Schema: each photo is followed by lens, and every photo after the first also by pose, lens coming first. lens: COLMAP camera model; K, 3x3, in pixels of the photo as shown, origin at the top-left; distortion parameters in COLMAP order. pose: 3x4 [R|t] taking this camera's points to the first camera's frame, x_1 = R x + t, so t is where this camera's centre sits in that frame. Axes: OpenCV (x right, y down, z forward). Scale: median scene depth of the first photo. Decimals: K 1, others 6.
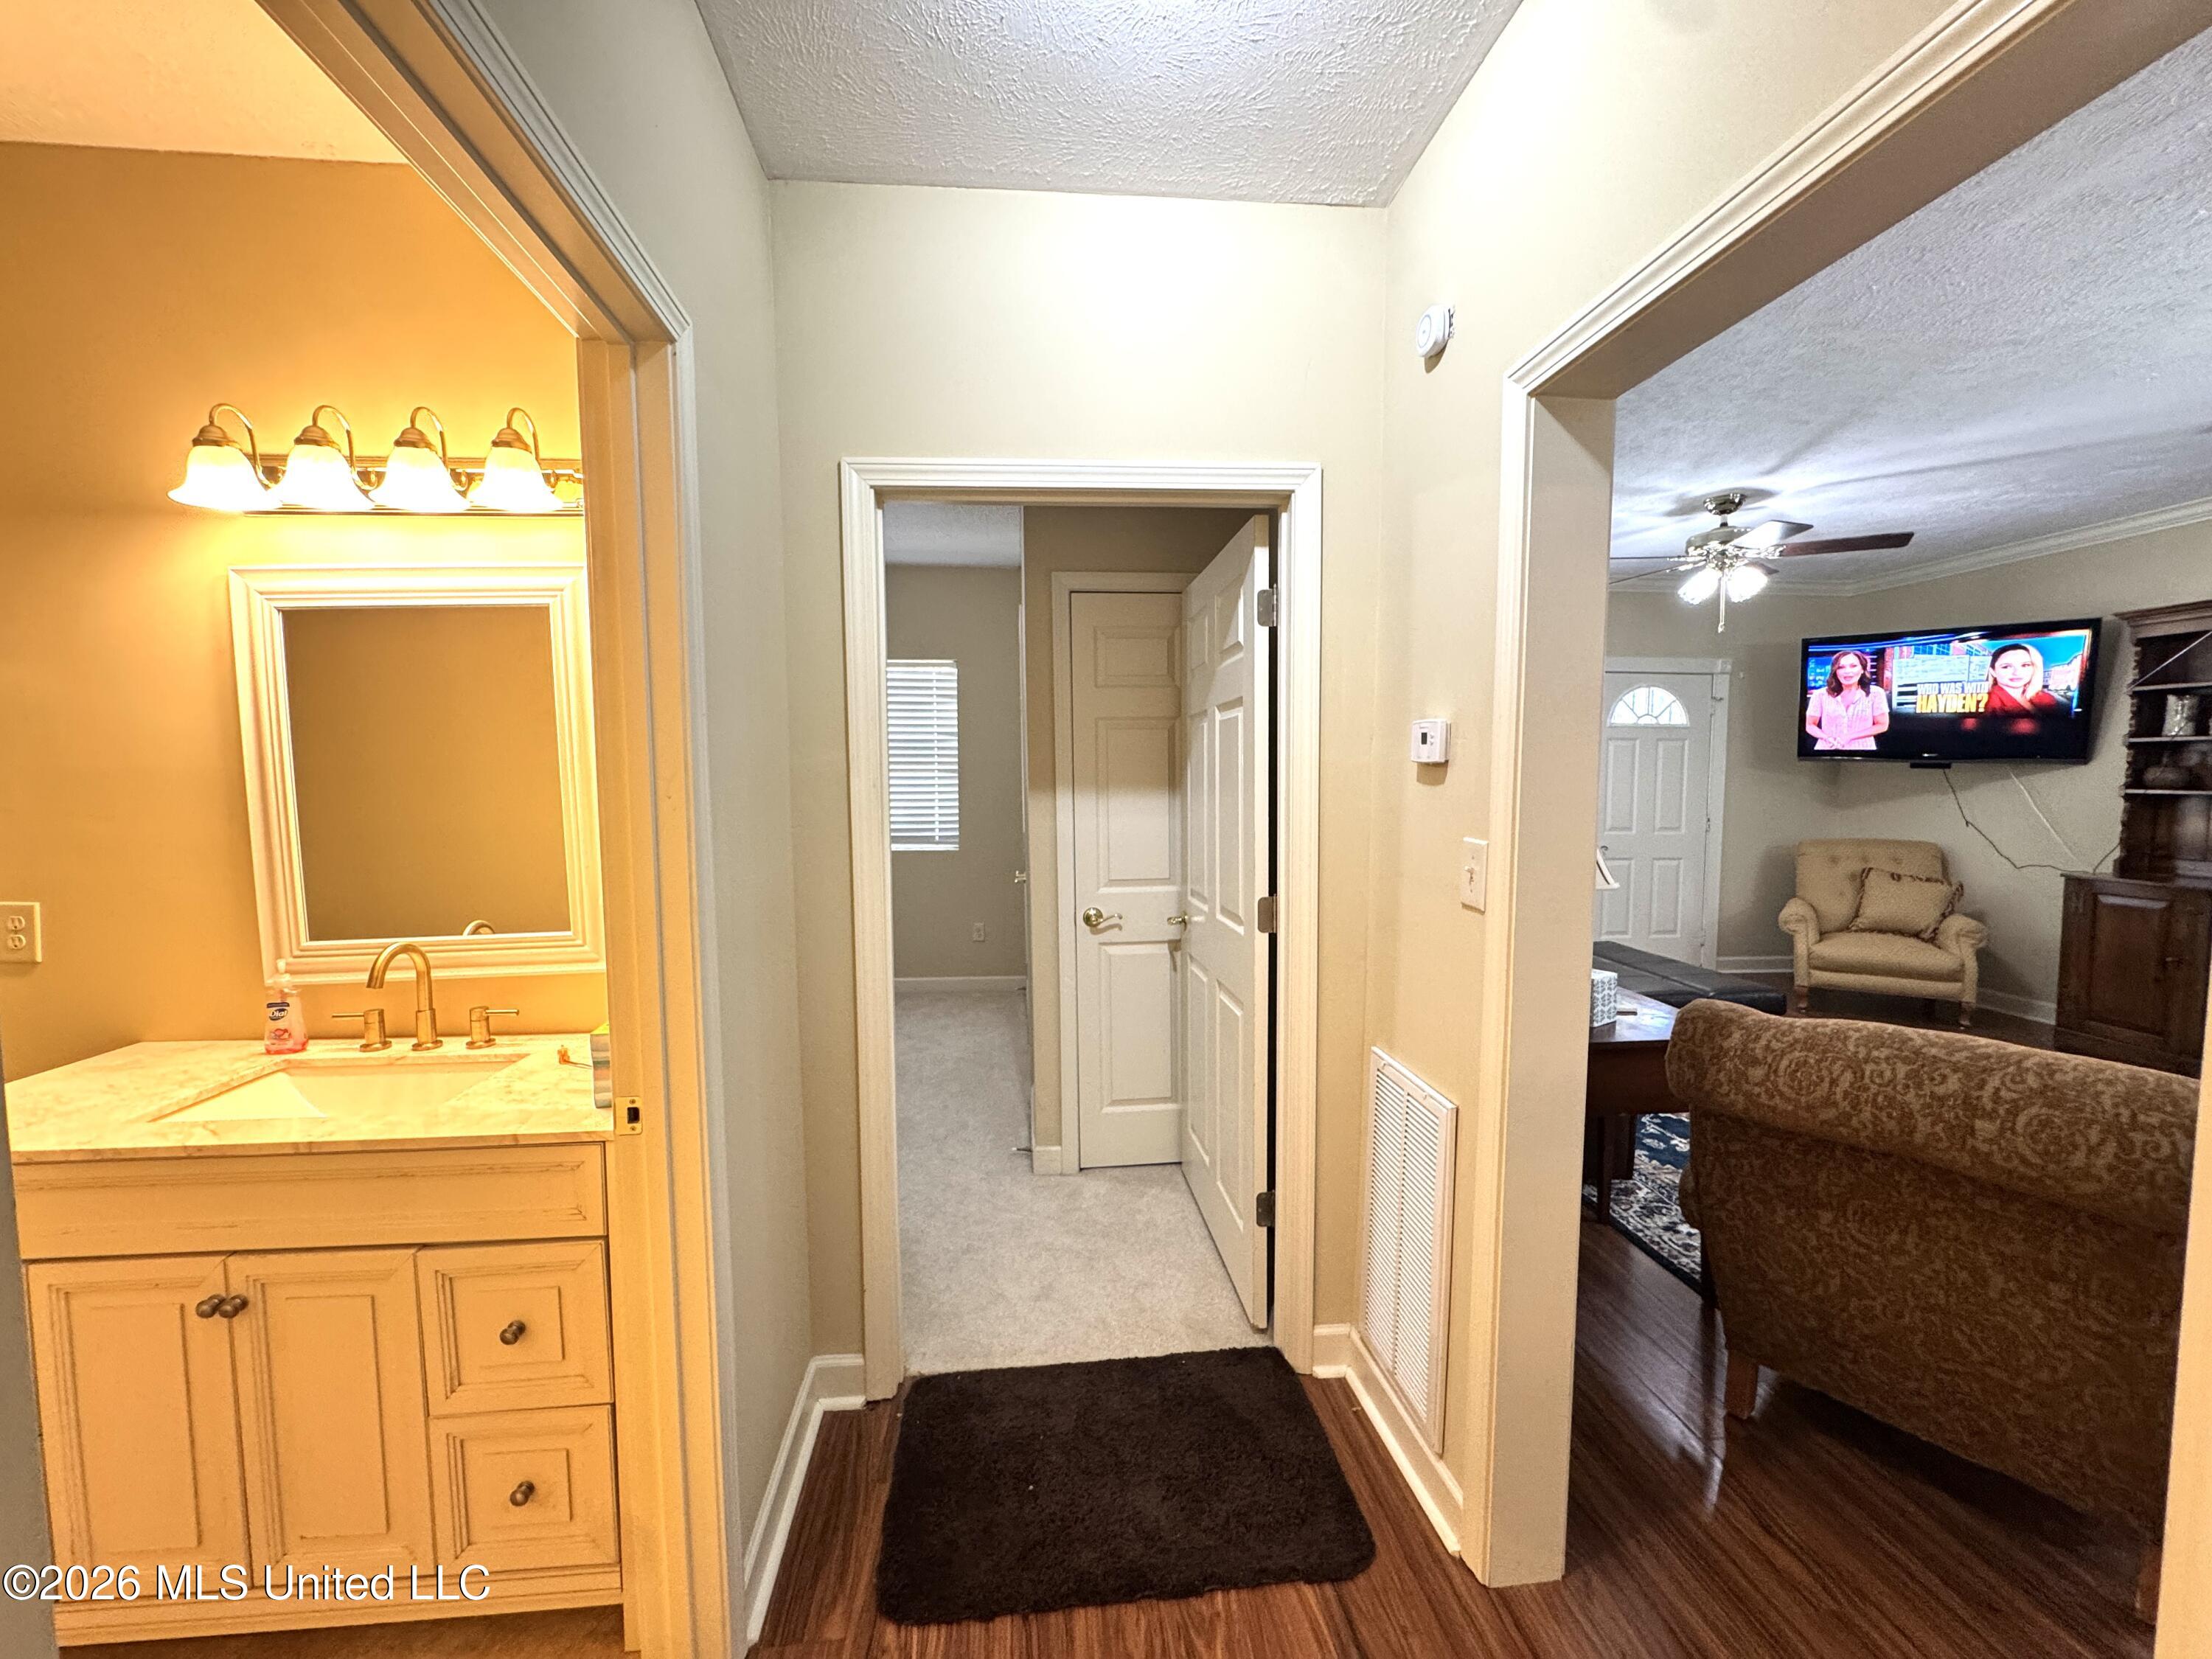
lens RADIAL K [[888.6, 0, 1098.4], [0, 888.6, 825.9], [0, 0, 1]] dist [-0.007412, 0.000499]
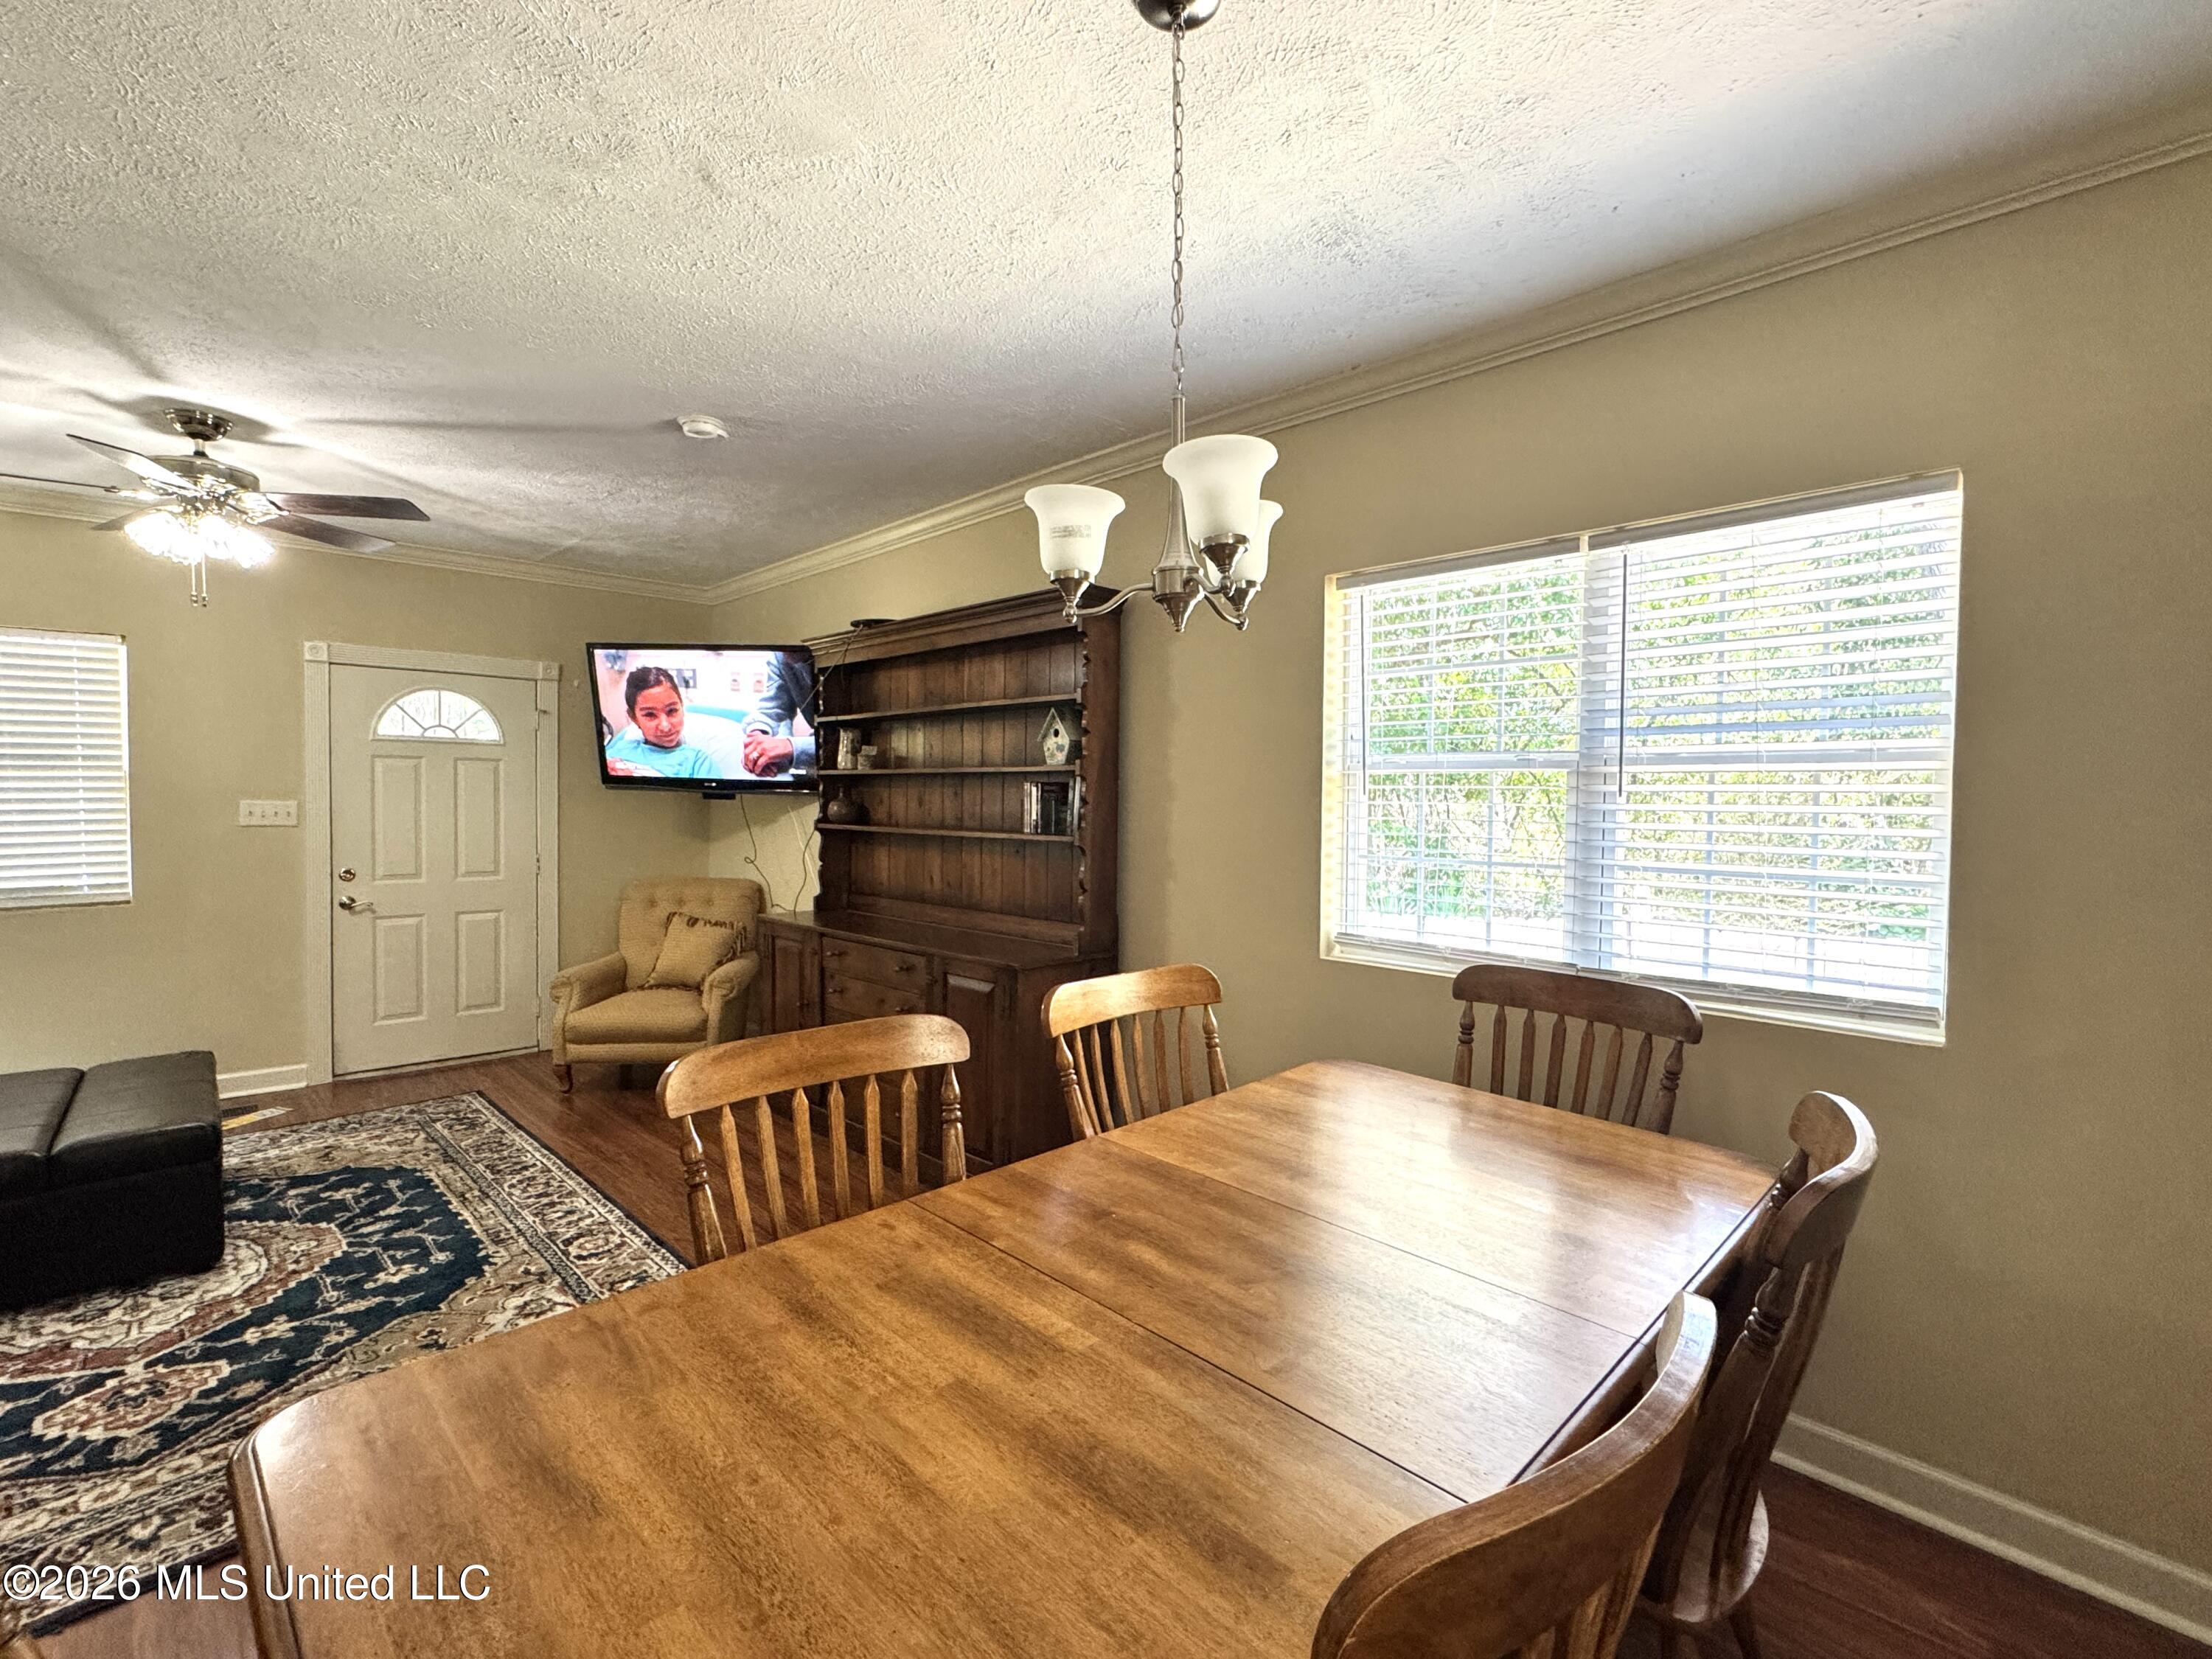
lens RADIAL K [[1019.8, 0, 1112.0], [0, 1019.8, 829.3], [0, 0, 1]] dist [-0.014286, 0.004100]
pose [[0.769779, -0.014414, 0.638148, 0.585413], [0.027703, 0.999557, -0.010840, -0.011756], [-0.637709, 0.026023, 0.769838, -0.052258]]
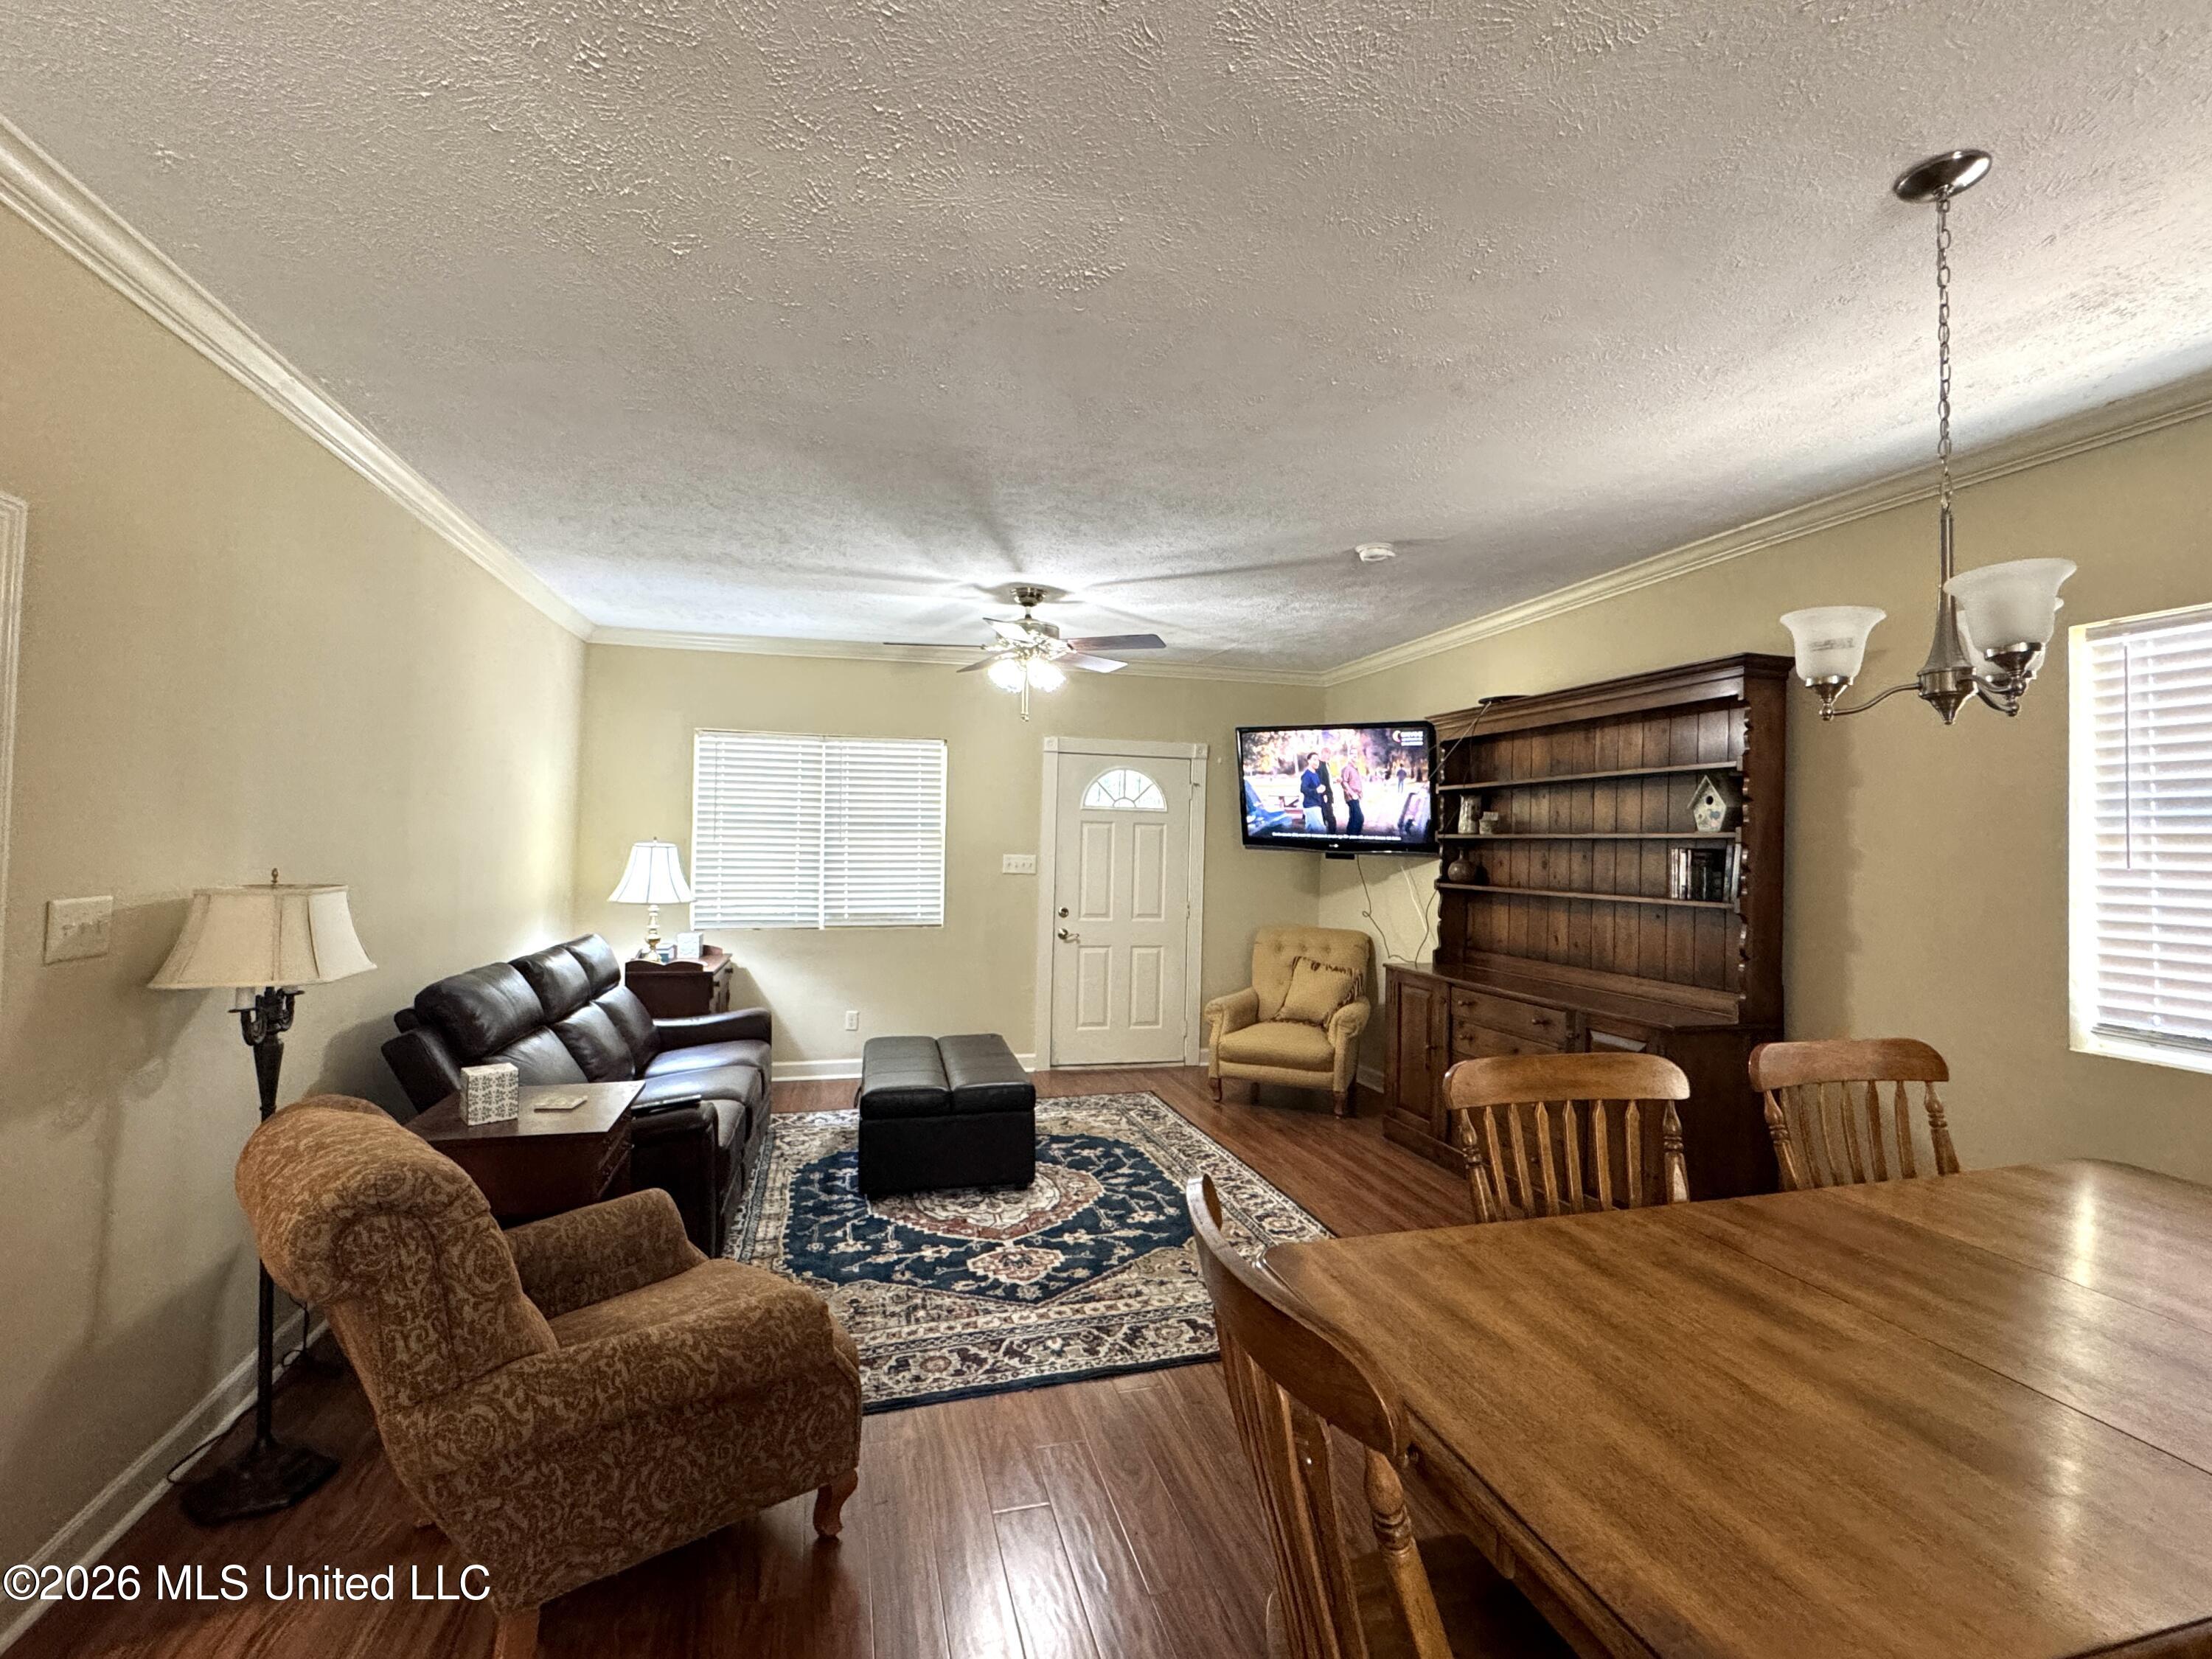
lens RADIAL K [[1019.8, 0, 1100.3], [0, 1019.8, 826.5], [0, 0, 1]] dist [-0.014286, 0.004100]
pose [[0.984945, 0.022560, 0.171390, 0.464922], [-0.009867, 0.997168, -0.074556, -0.011614], [-0.172586, 0.071743, 0.982378, -0.109888]]
